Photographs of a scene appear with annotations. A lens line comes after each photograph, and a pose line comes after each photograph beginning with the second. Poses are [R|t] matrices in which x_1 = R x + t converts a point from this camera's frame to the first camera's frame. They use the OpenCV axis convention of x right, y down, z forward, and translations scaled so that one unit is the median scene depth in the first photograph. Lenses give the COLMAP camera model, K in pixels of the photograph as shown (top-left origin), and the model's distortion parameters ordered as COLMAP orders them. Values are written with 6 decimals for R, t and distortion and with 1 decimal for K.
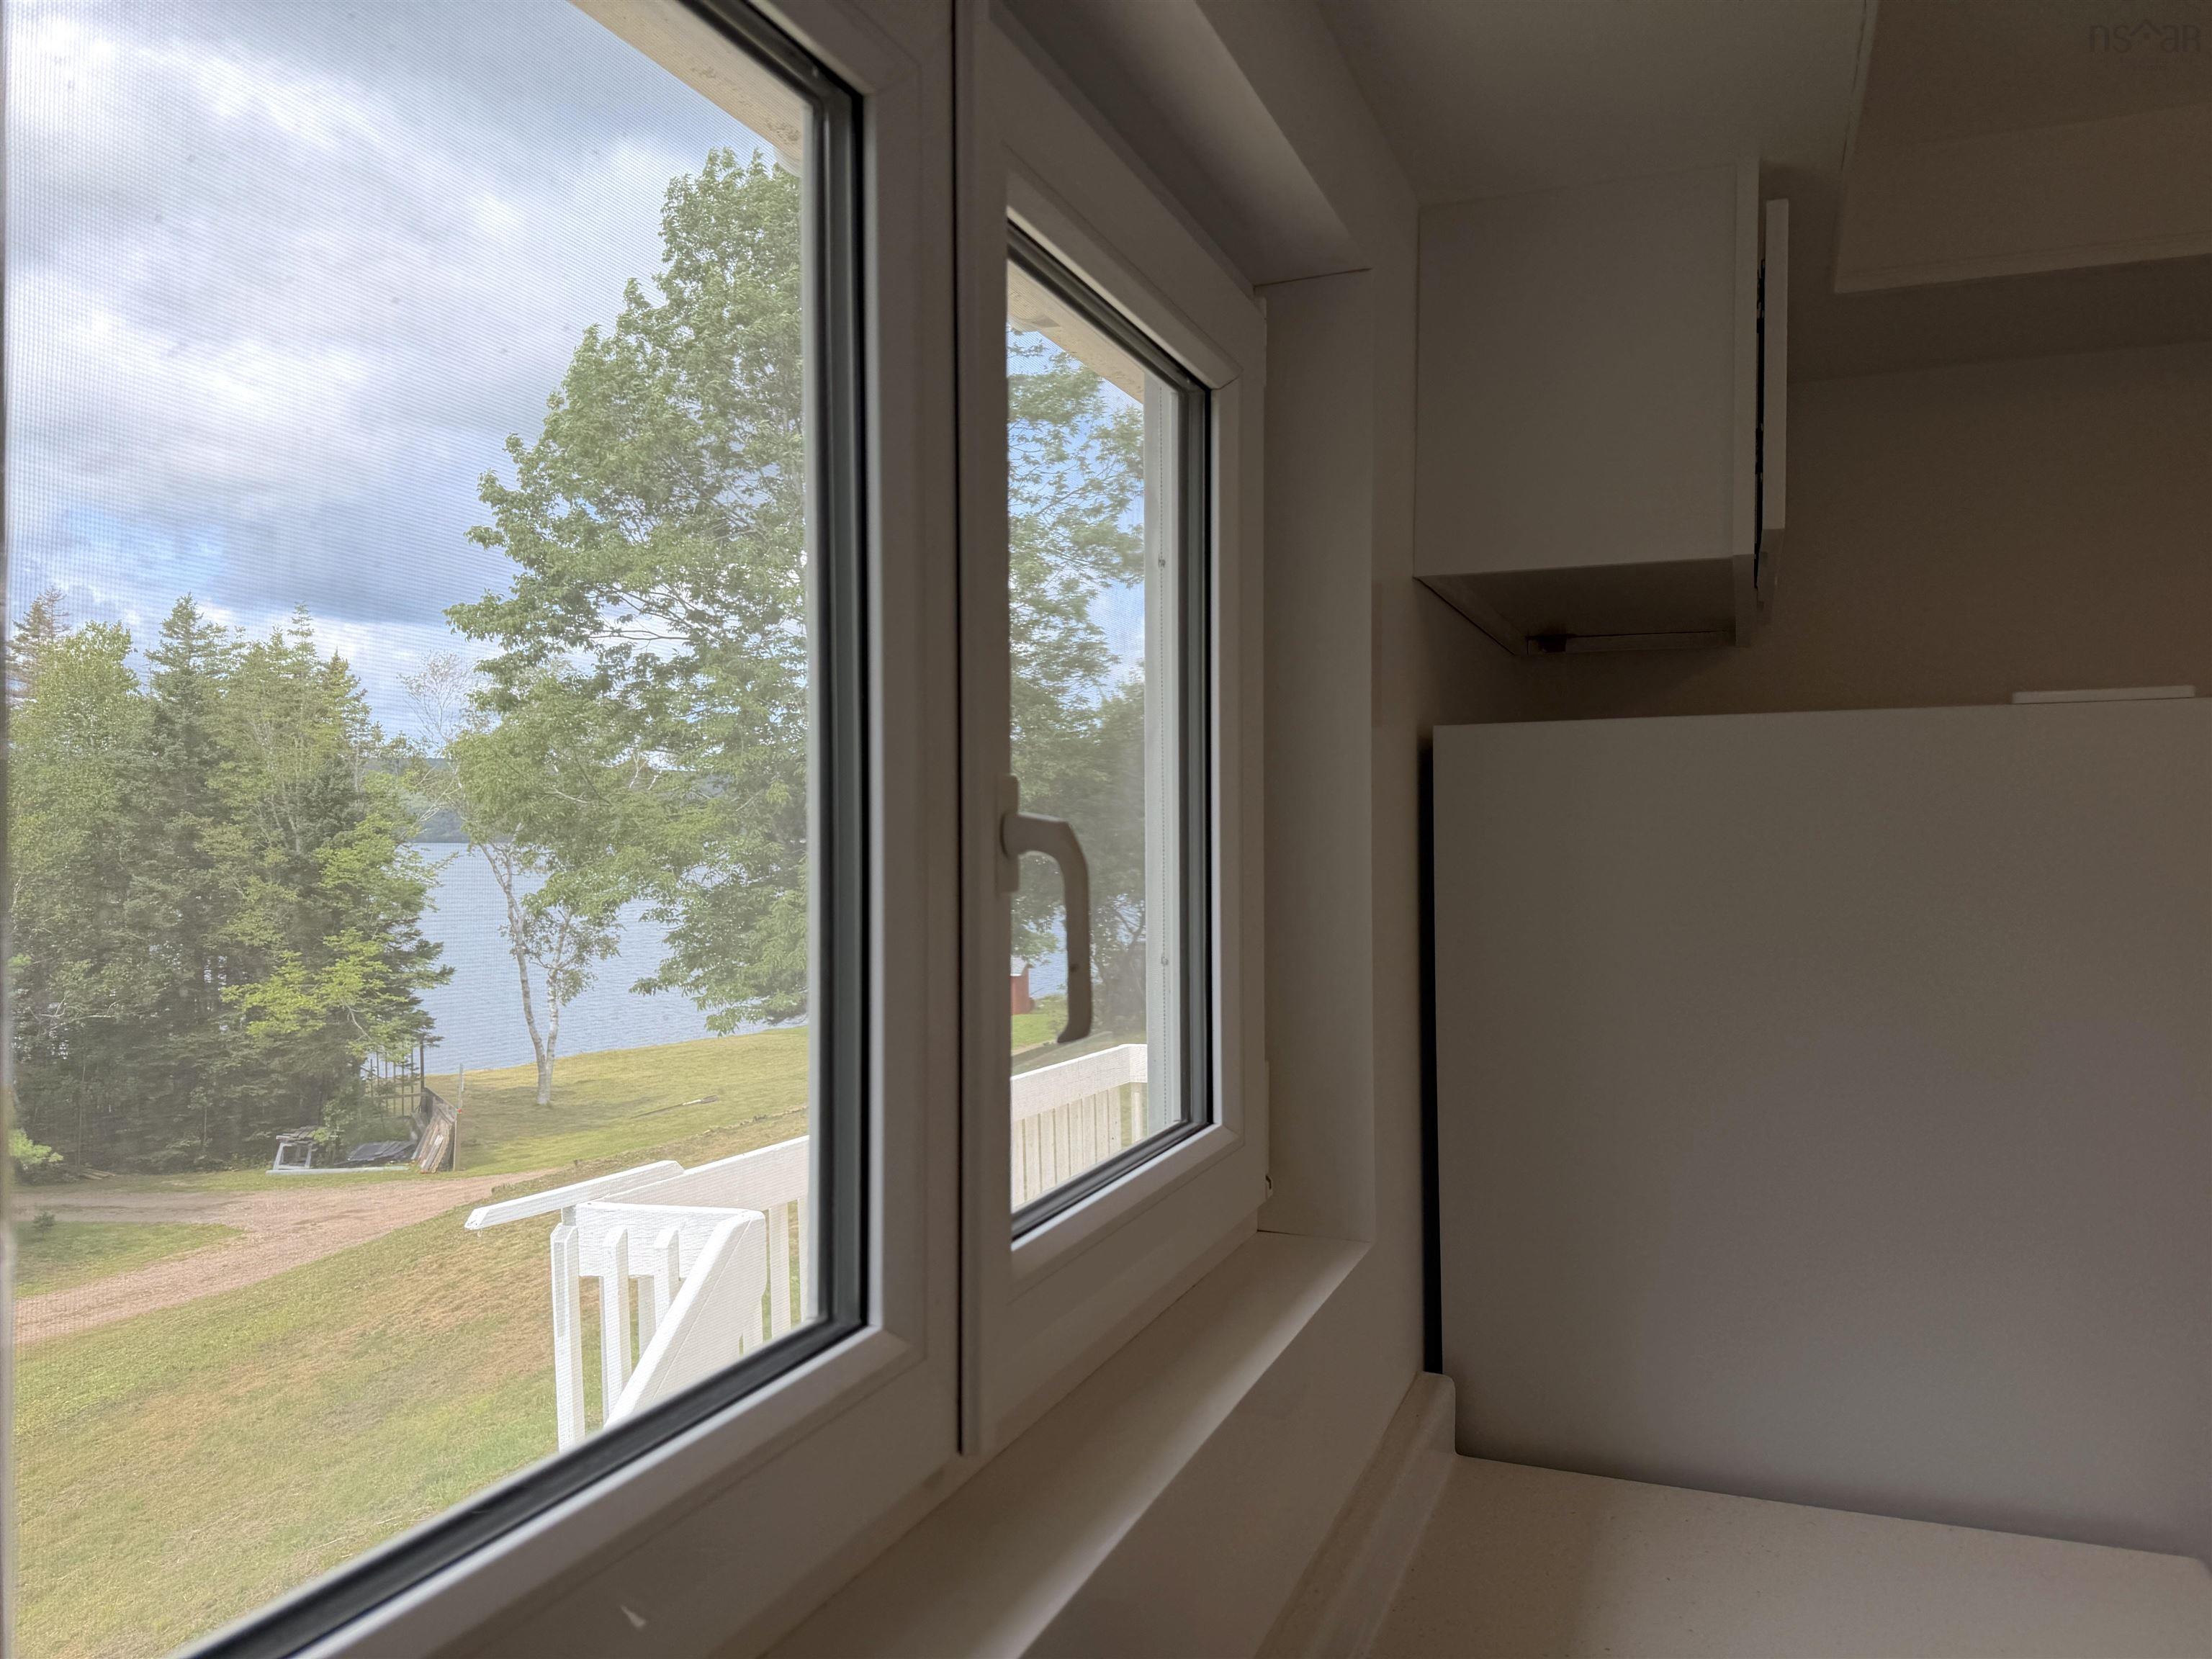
lens RADIAL K [[1531.1, 0, 1106.0], [0, 1531.1, 829.5], [0, 0, 1]] dist [0.093380, -0.147285]
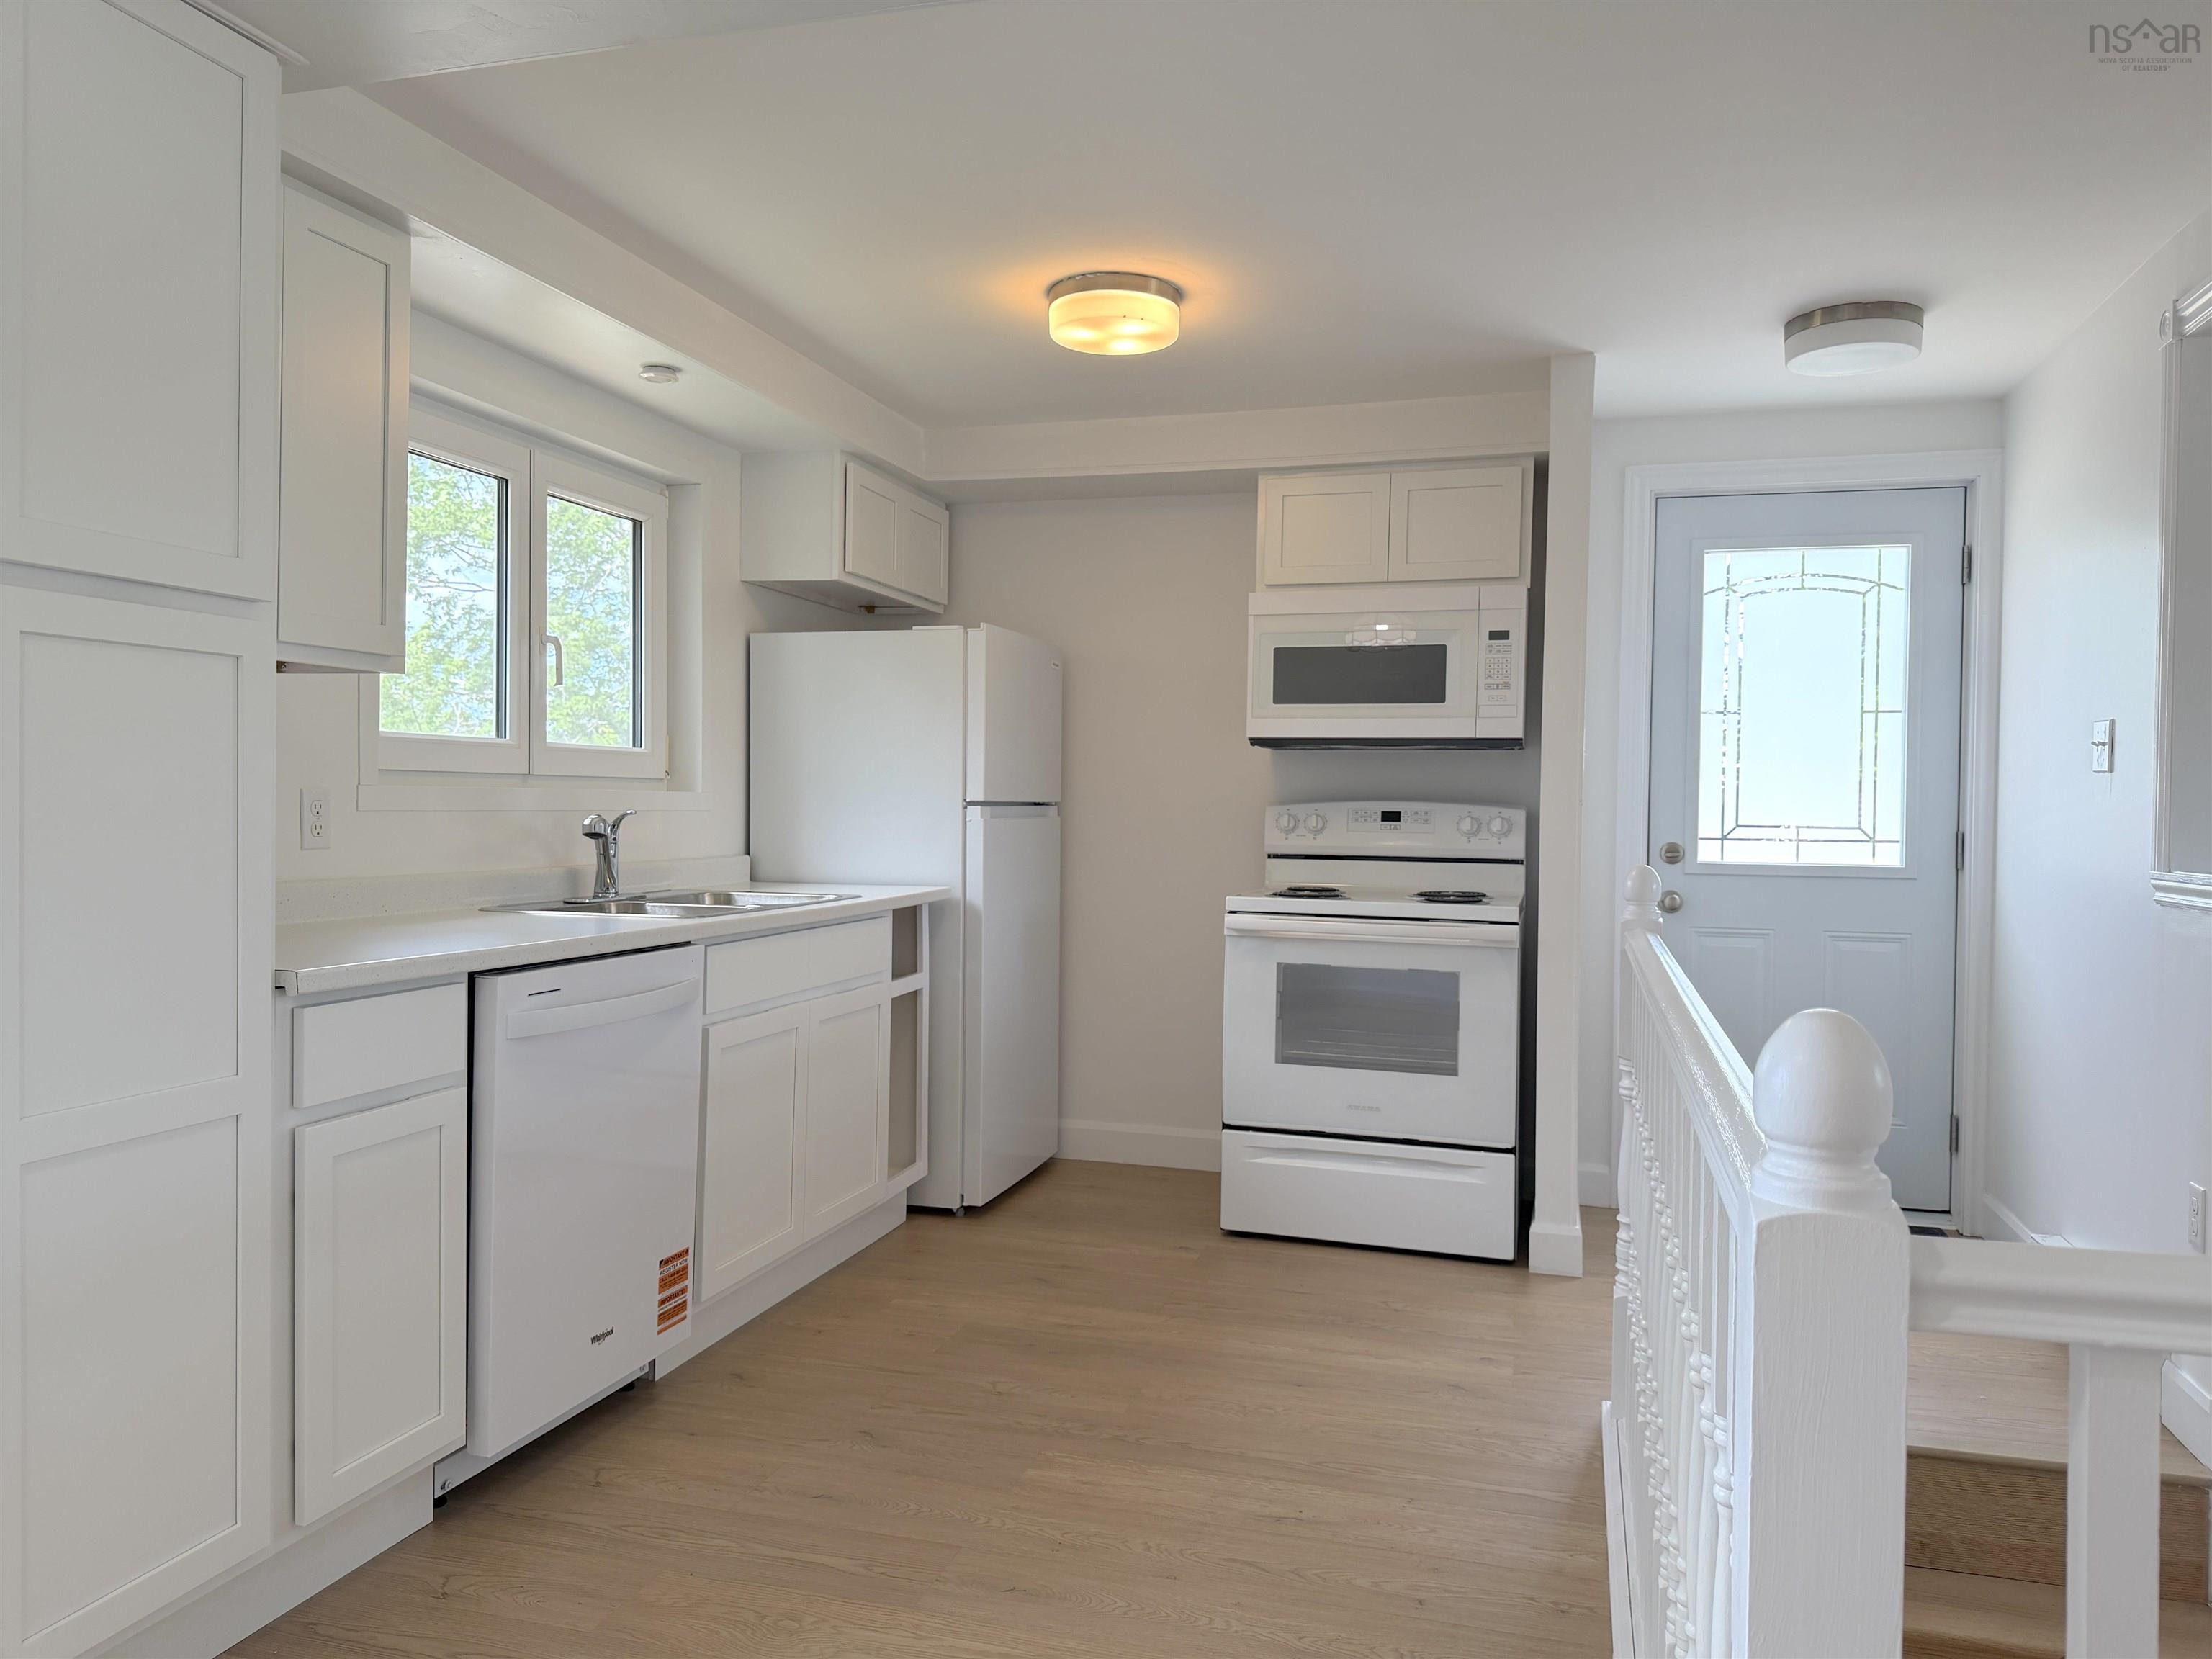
lens RADIAL K [[1531.1, 0, 1106.0], [0, 1531.1, 829.5], [0, 0, 1]] dist [0.093380, -0.147285]
pose [[0.994884, 0.021262, 0.098766, 0.519411], [-0.023057, 0.999588, 0.017068, 0.202902], [-0.098362, -0.019257, 0.994964, -1.676382]]
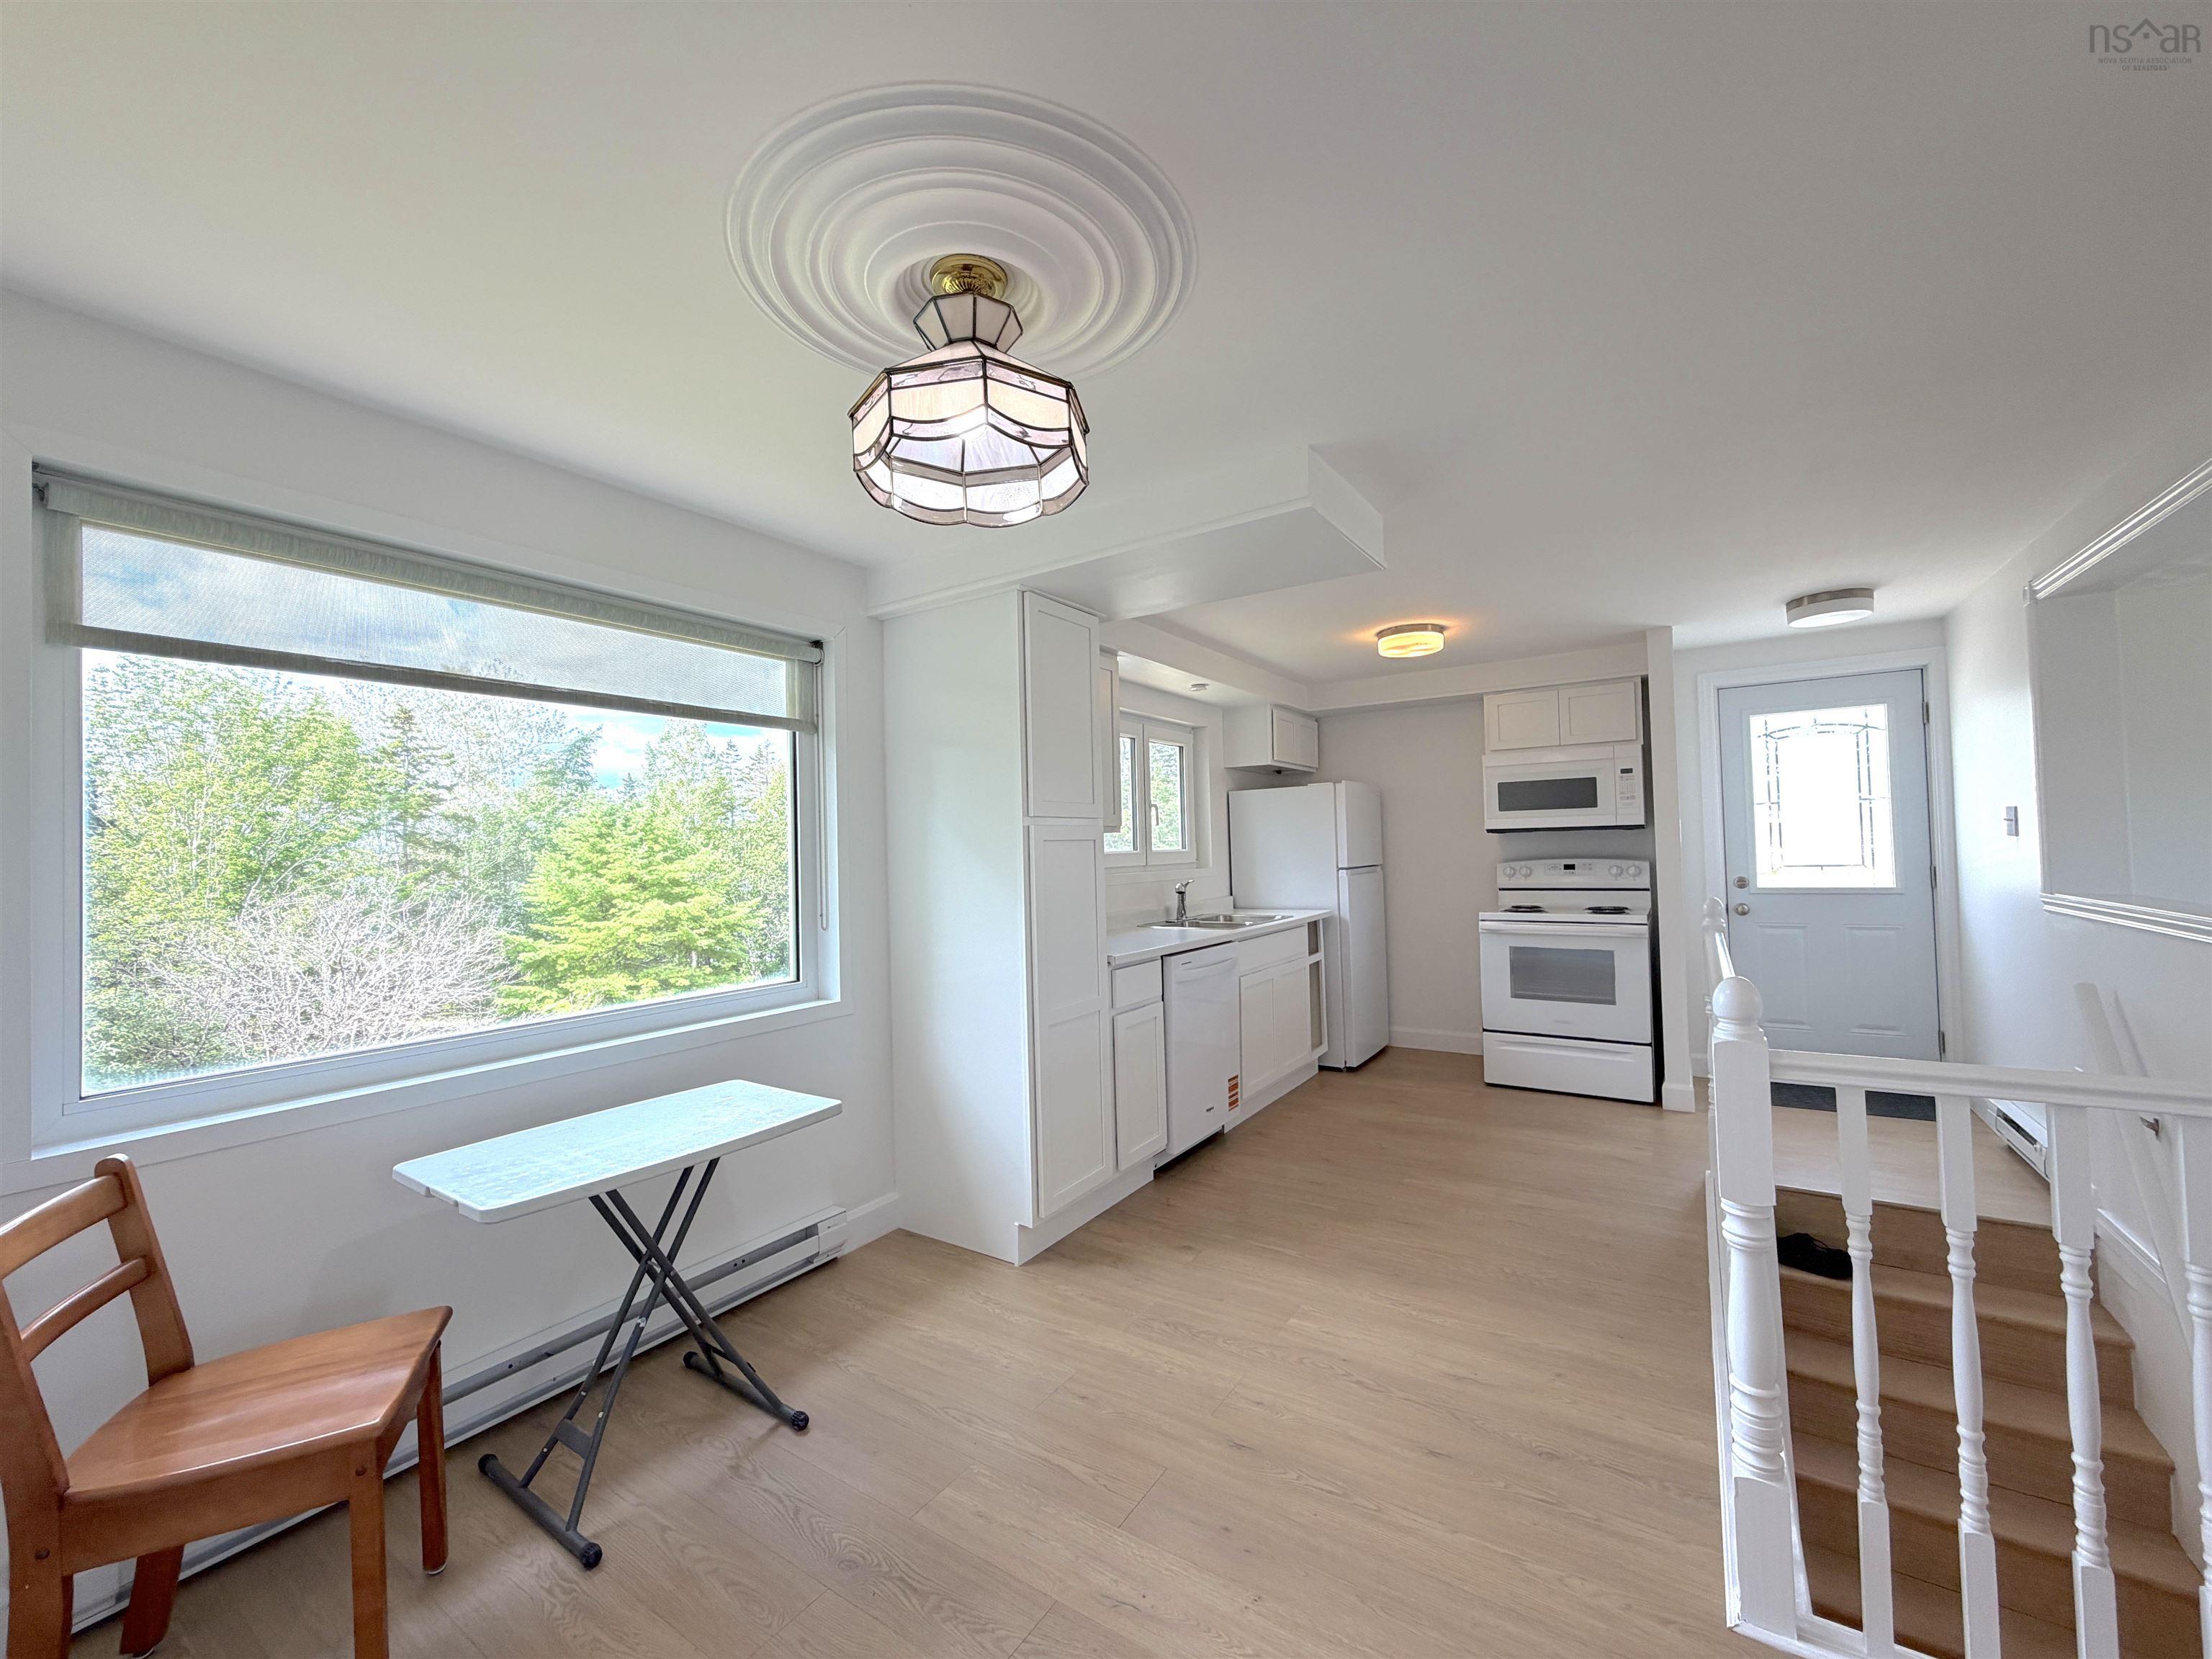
lens RADIAL K [[881.8, 0, 1106.0], [0, 881.8, 829.5], [0, 0, 1]] dist [-0.000514, -0.000313]
pose [[0.980106, -0.021163, -0.197341, 0.365105], [0.017456, 0.999637, -0.020505, 0.126530], [0.197704, 0.016652, 0.980120, -2.185935]]
